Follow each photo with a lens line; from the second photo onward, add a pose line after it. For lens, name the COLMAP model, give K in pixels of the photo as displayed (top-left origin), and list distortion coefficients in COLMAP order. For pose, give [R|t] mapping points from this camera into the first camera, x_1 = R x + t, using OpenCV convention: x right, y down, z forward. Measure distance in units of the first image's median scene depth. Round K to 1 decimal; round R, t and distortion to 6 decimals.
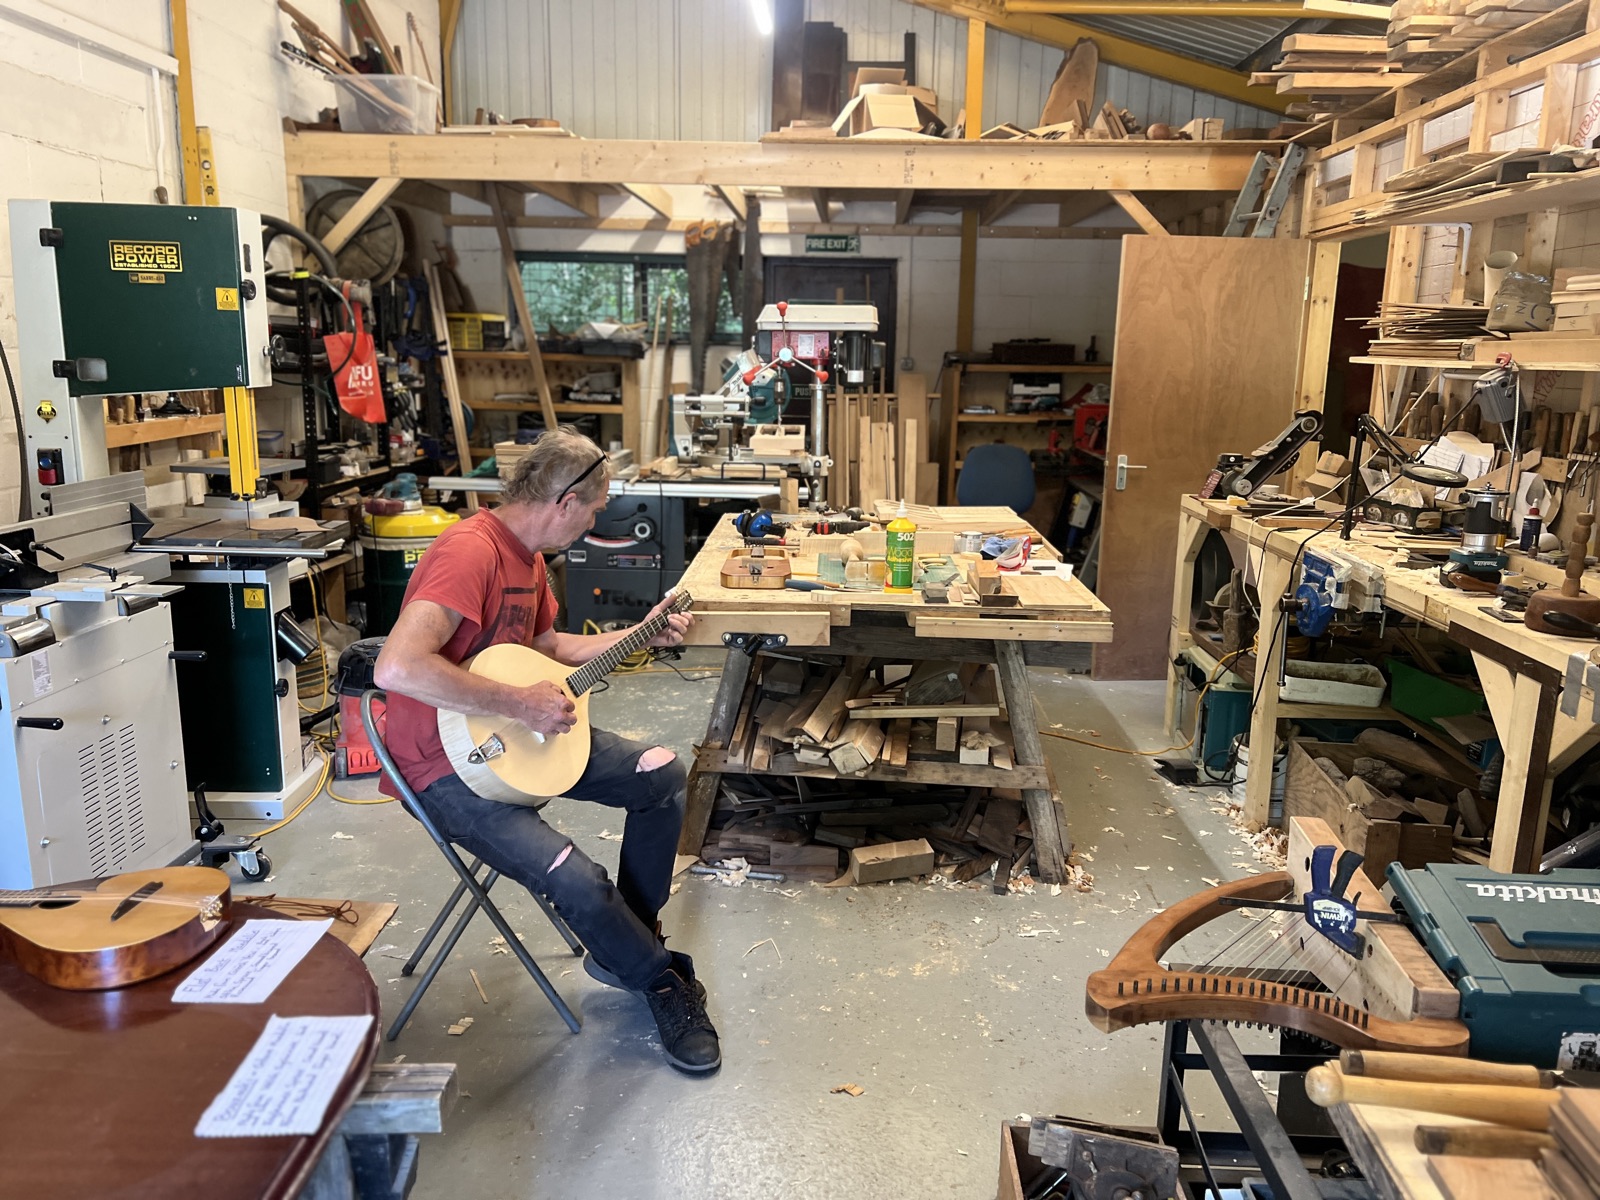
lens RADIAL K [[1209.8, 0, 803.2], [0, 1209.8, 596.1], [0, 0, 1]] dist [0.055790, -0.071161]
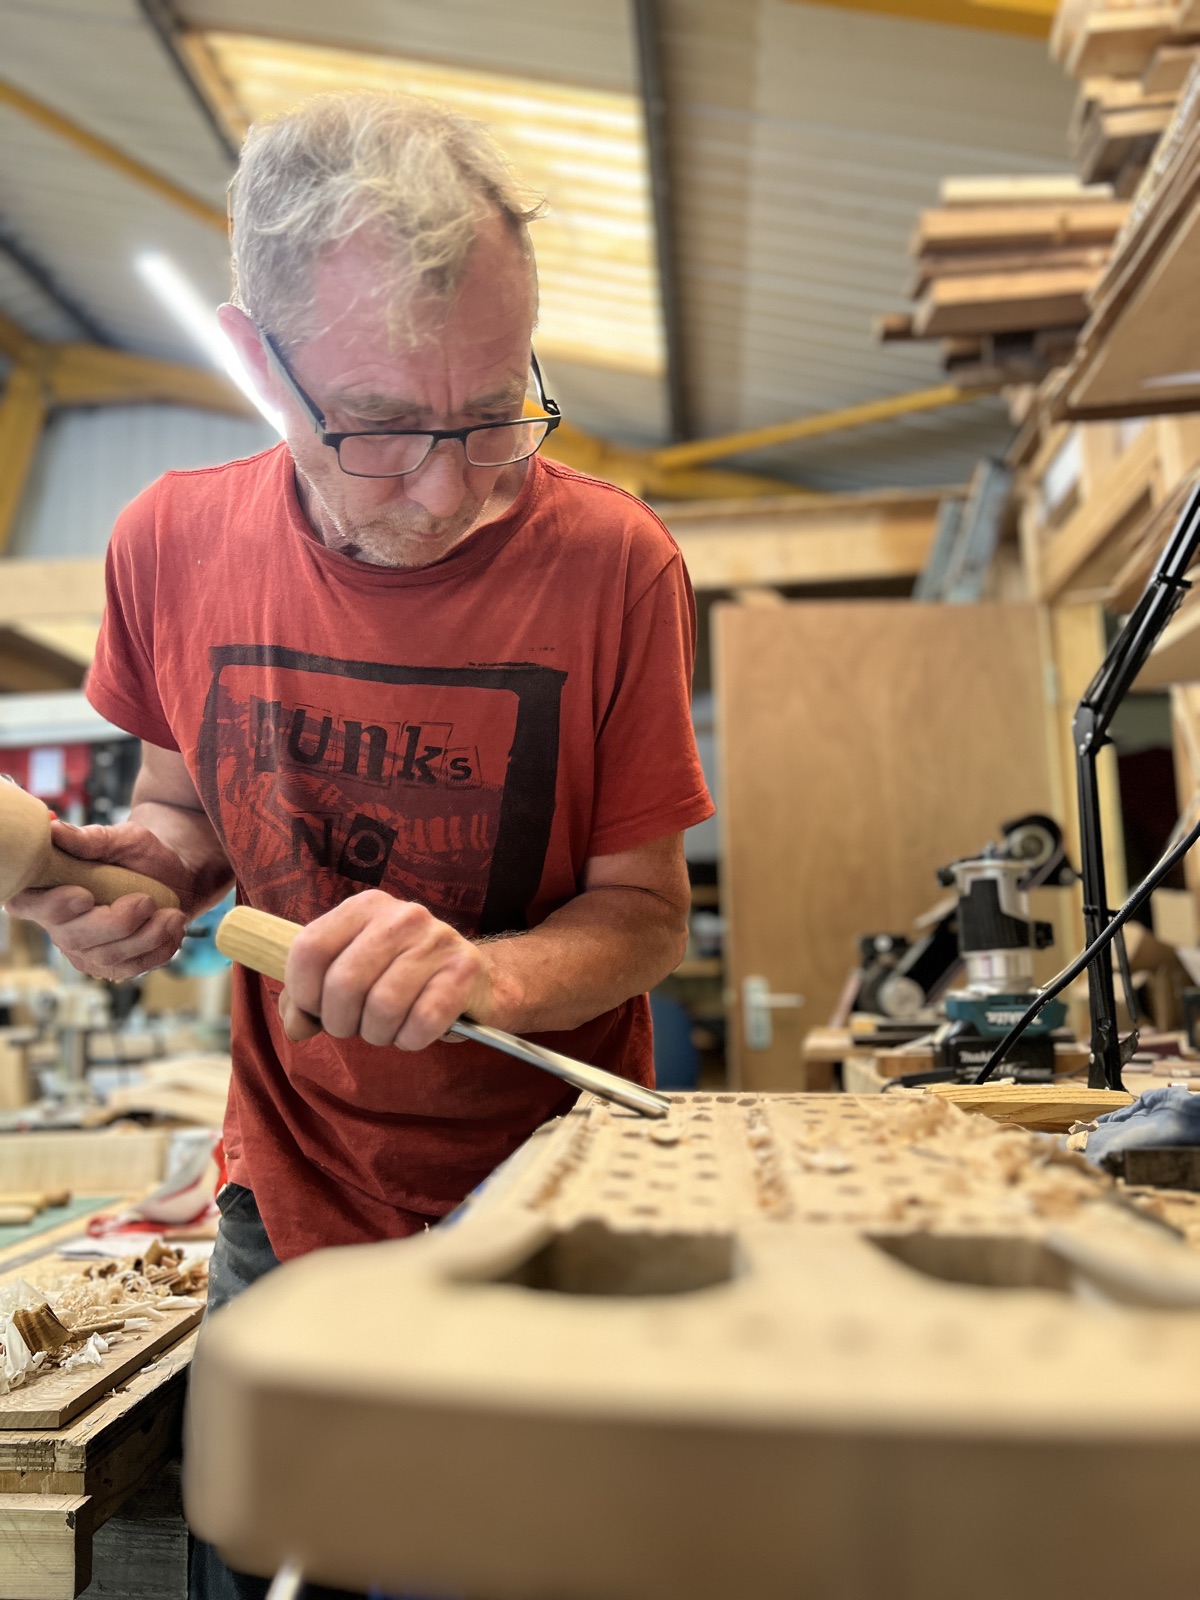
lens RADIAL K [[1209.8, 0, 598.2], [0, 1209.8, 801.8], [0, 0, 1]] dist [0.055790, -0.071161]
pose [[0.996274, -0.054537, -0.066811, 0.236188], [0.029563, 0.943697, -0.329487, -0.011979], [0.081018, 0.326284, 0.941793, 0.456684]]
